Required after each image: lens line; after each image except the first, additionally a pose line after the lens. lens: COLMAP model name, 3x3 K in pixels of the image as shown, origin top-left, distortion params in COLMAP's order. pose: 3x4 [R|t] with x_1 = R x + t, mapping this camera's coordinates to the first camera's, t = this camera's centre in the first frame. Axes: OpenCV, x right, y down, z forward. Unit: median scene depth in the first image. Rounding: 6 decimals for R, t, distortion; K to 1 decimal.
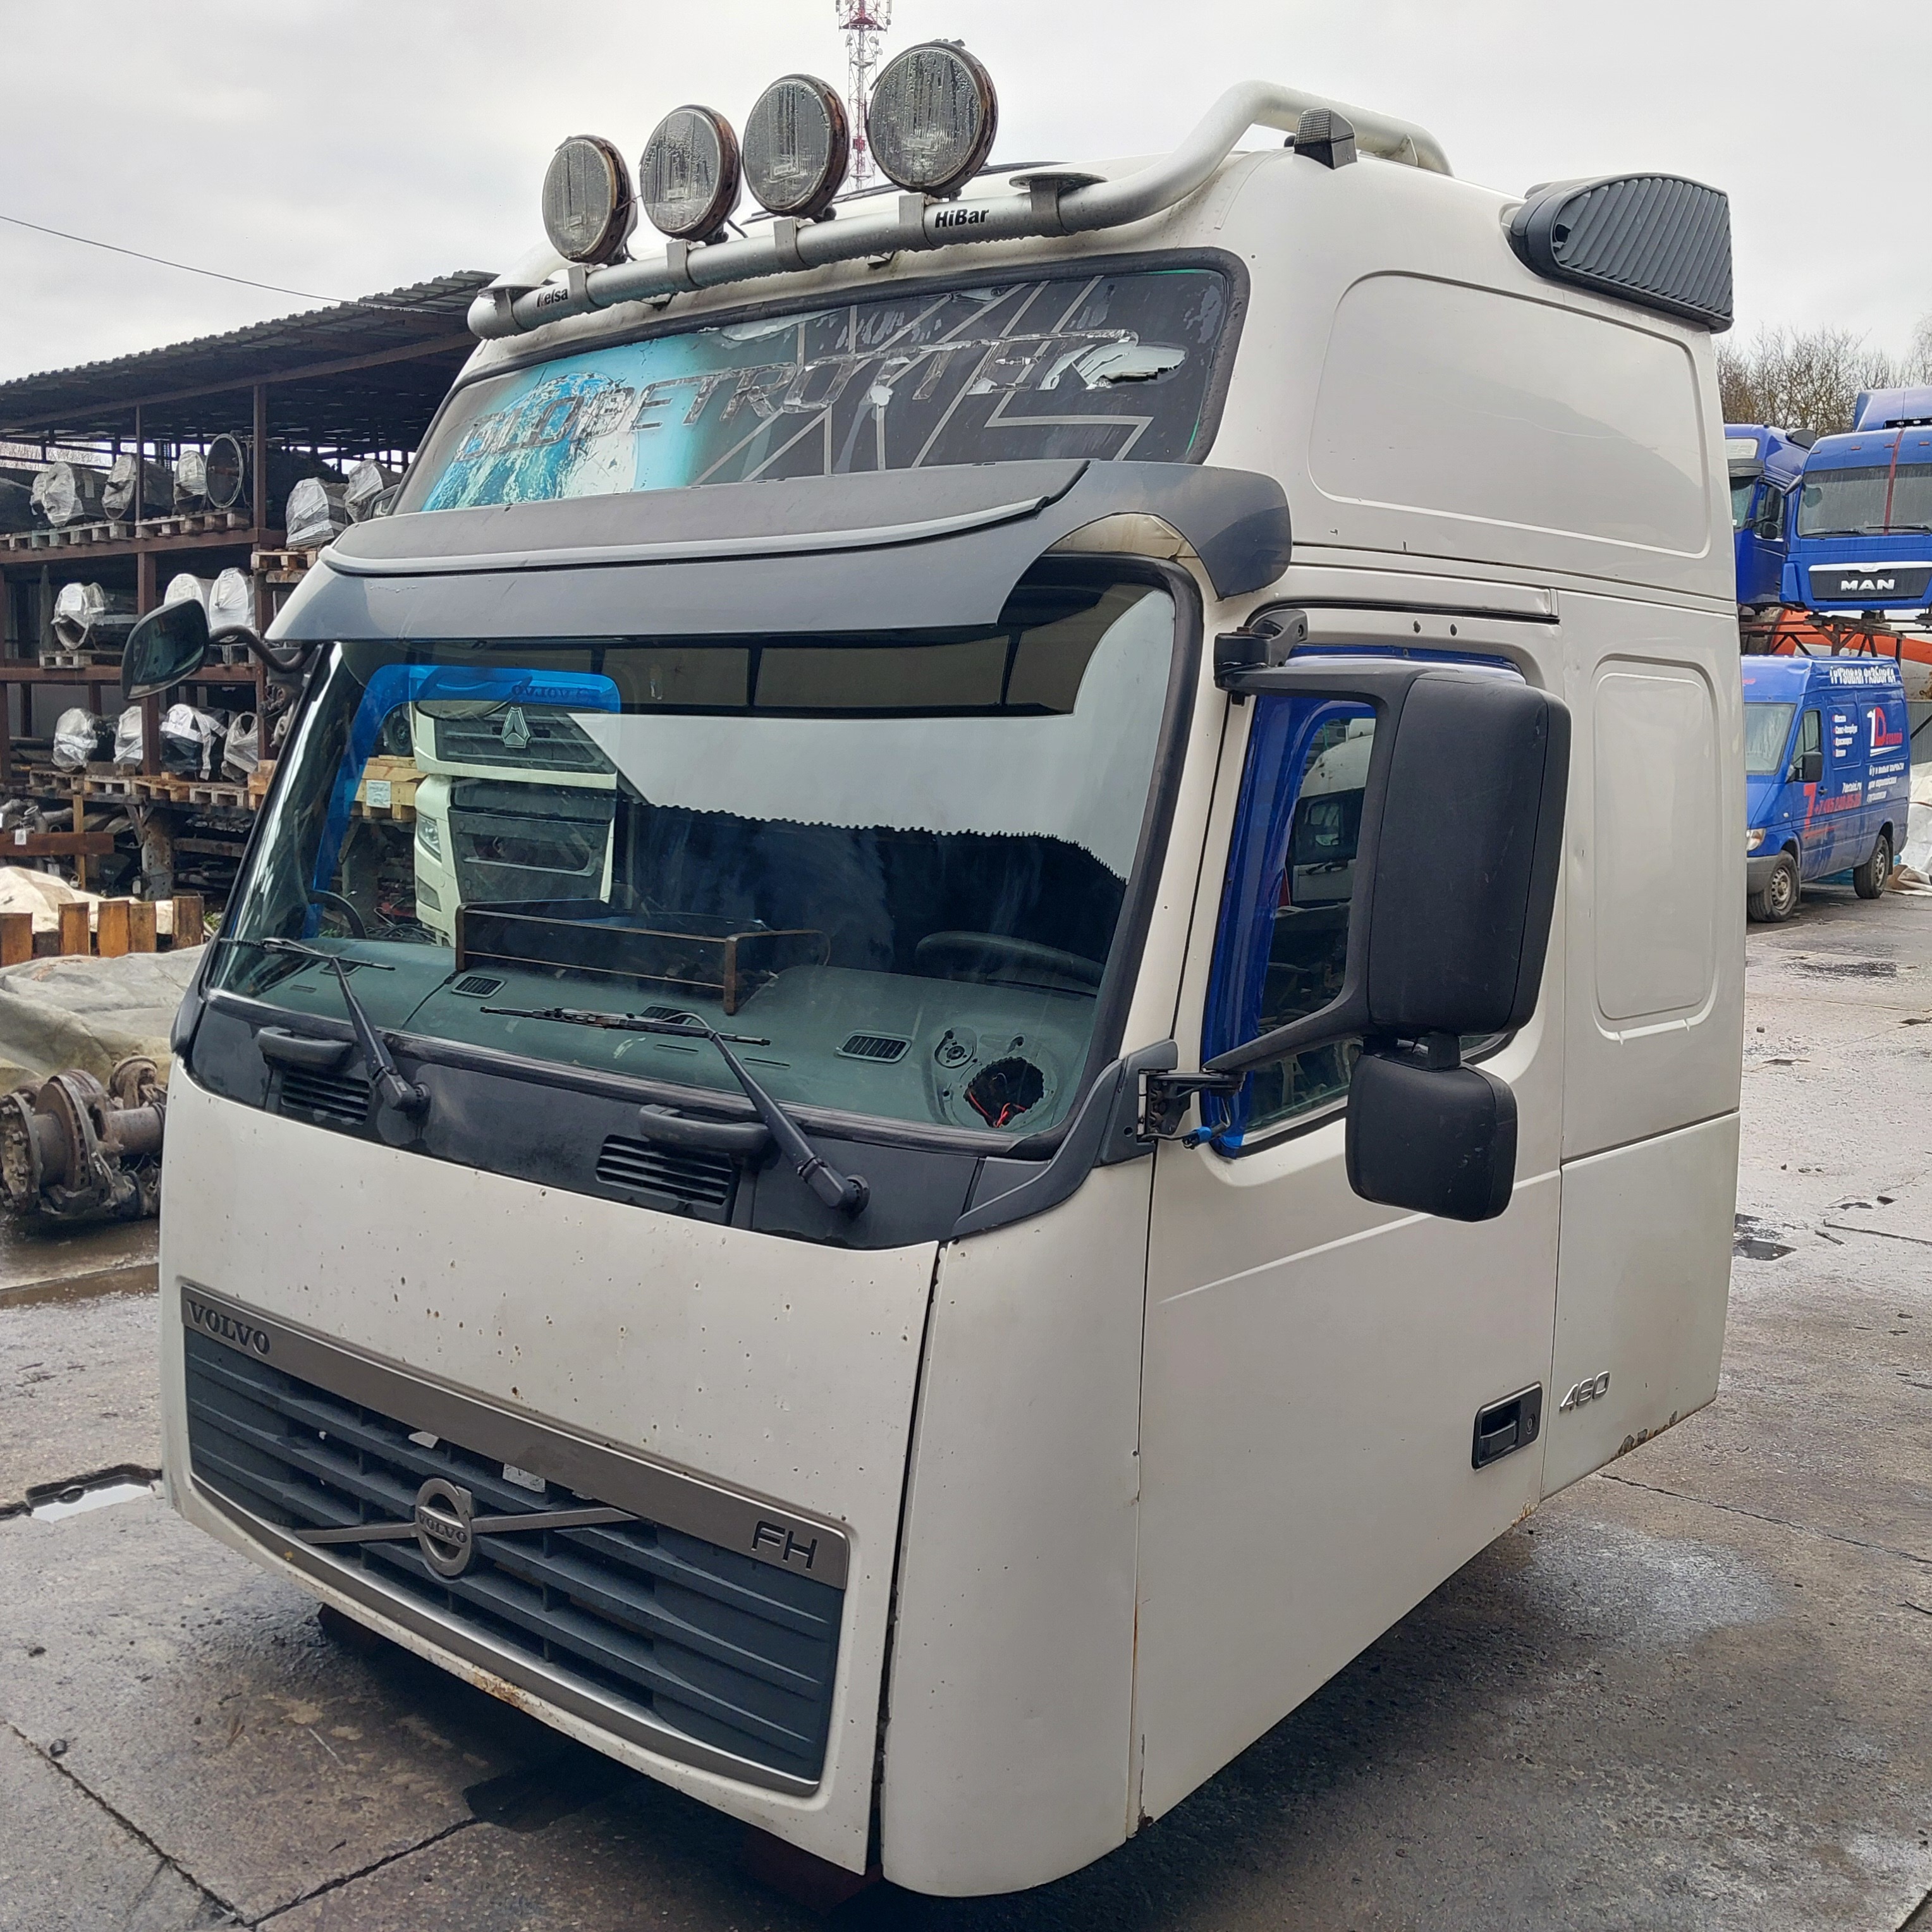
lens RADIAL K [[2048.0, 0, 966.0], [0, 2048.0, 966.0], [0, 0, 1]] dist [0.166393, -0.465946]
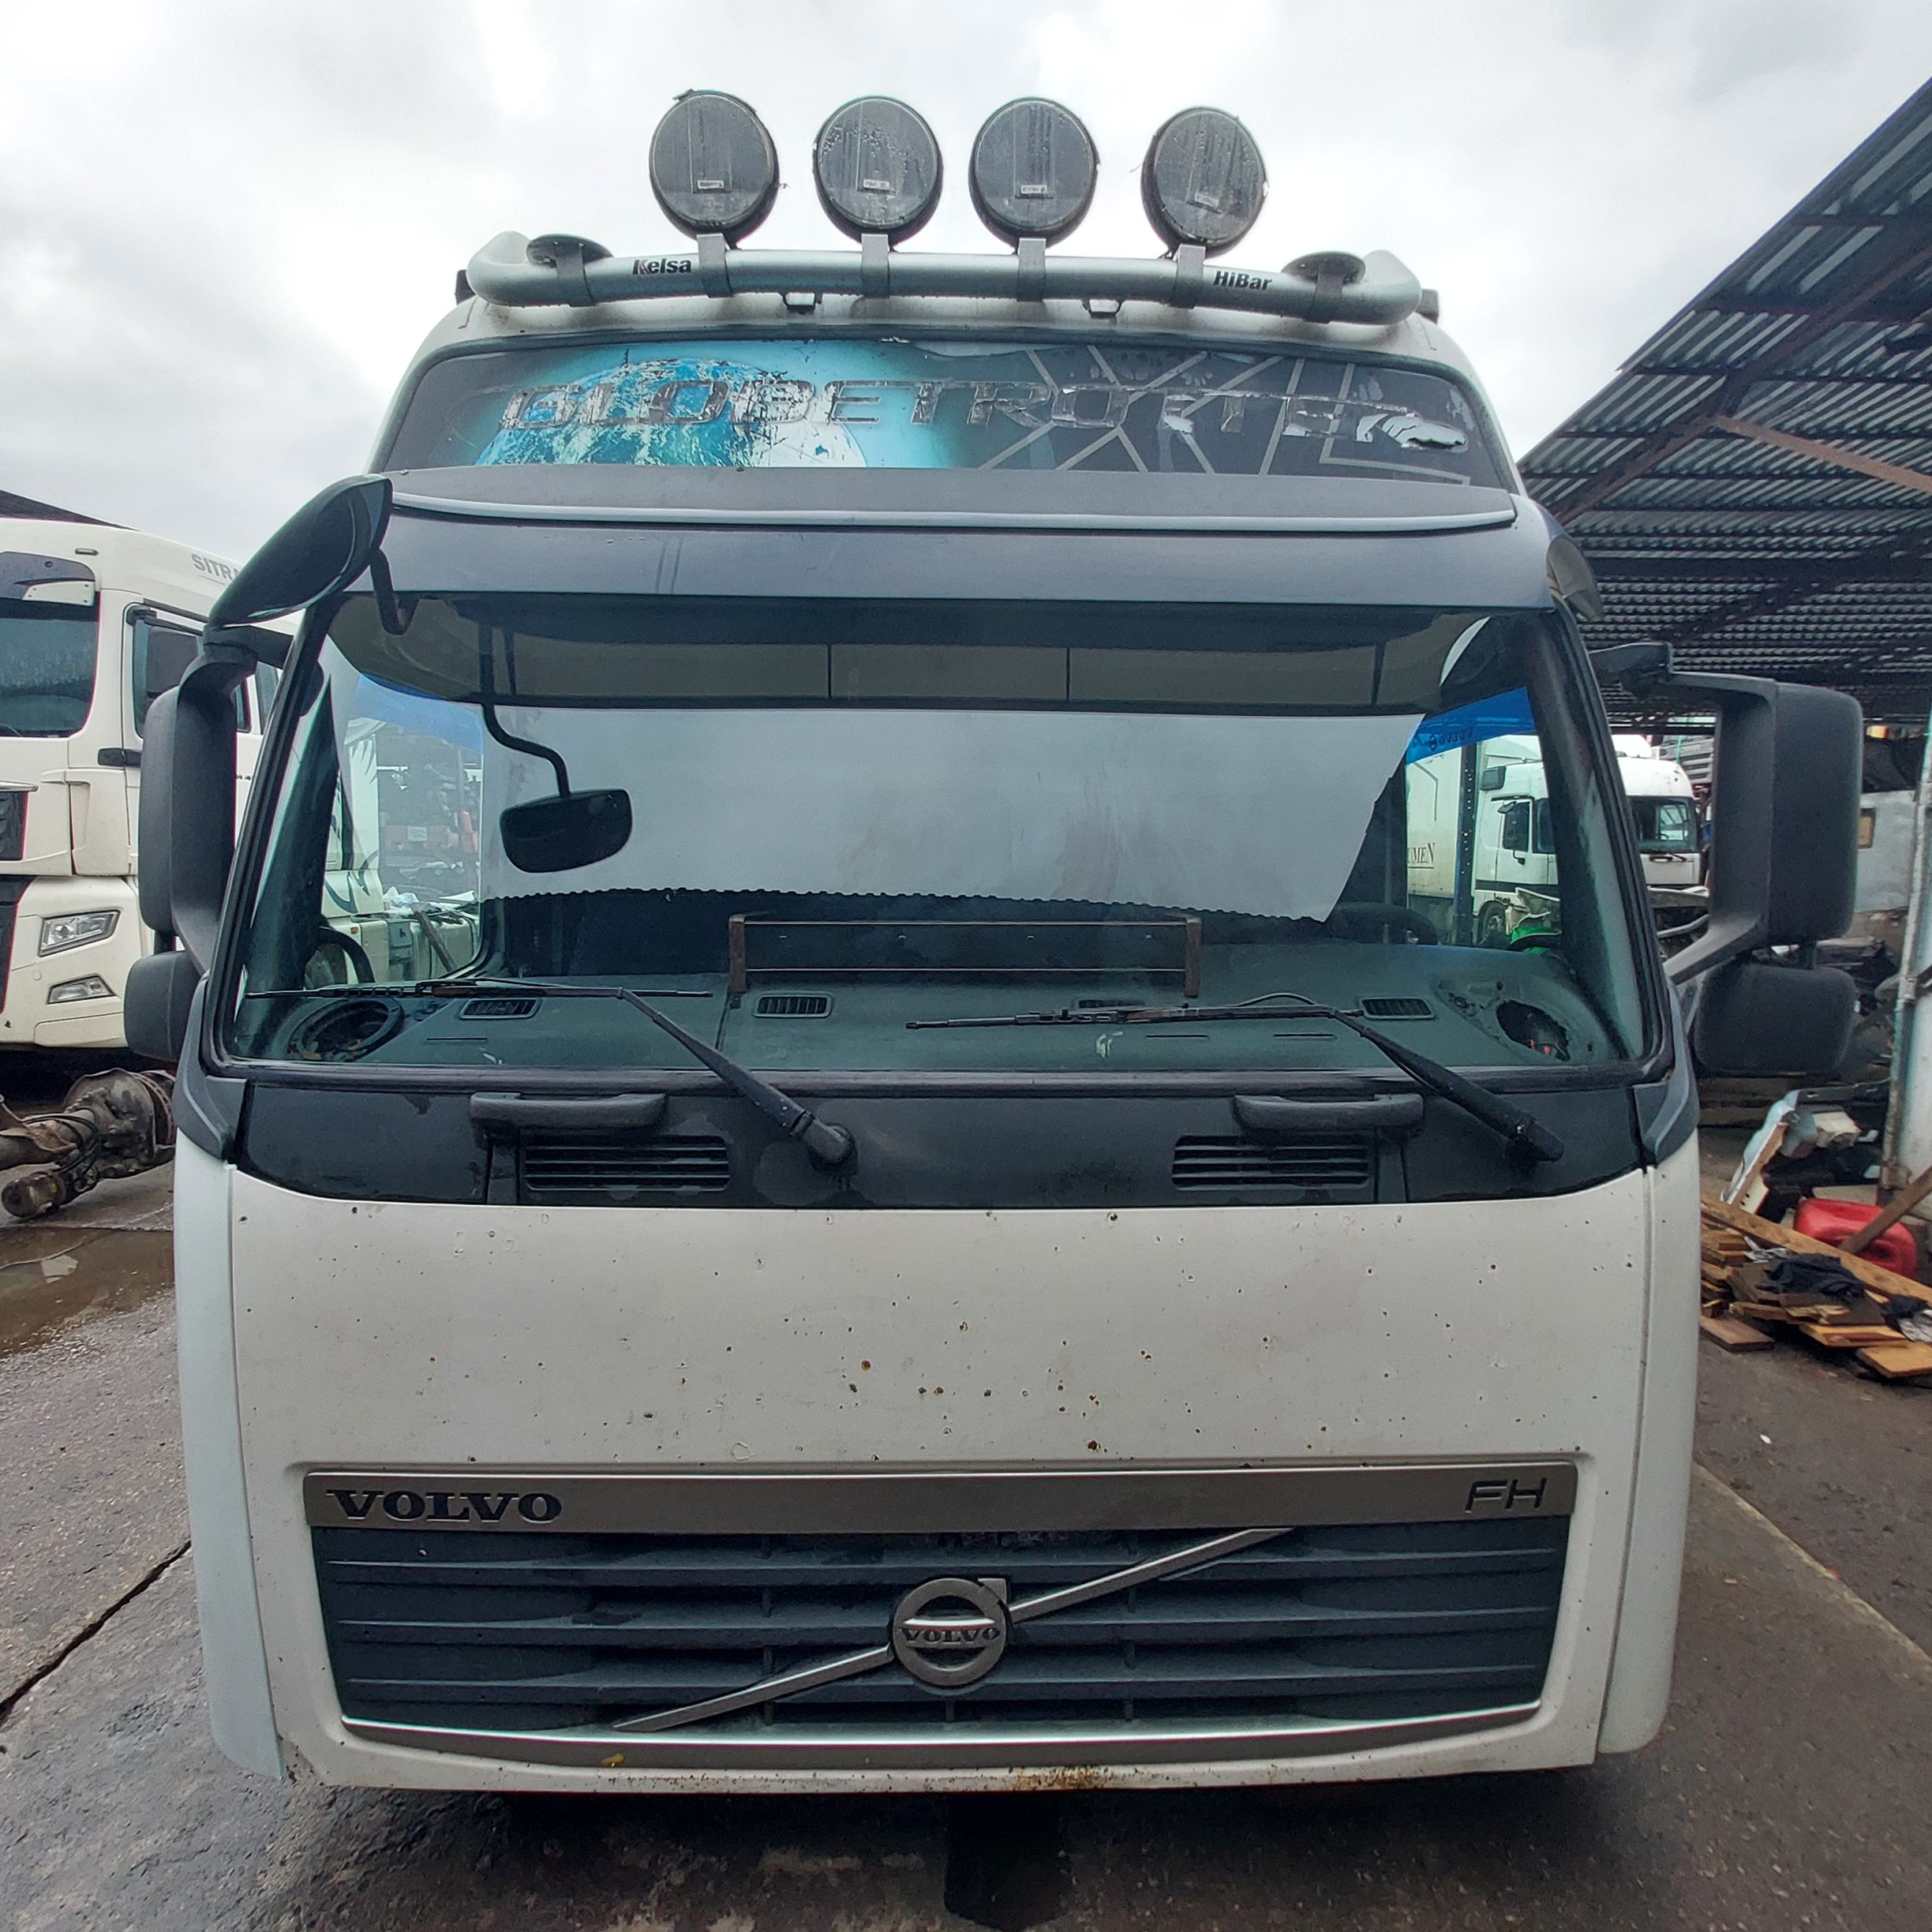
lens RADIAL K [[1026.2, 0, 964.5], [0, 1026.2, 985.6], [0, 0, 1]] dist [0.017487, -0.012276]
pose [[0.732115, -0.087228, 0.675573, -0.515658], [0.085774, 0.995678, 0.035607, -0.009263], [-0.675759, 0.031878, 0.736433, 0.681691]]
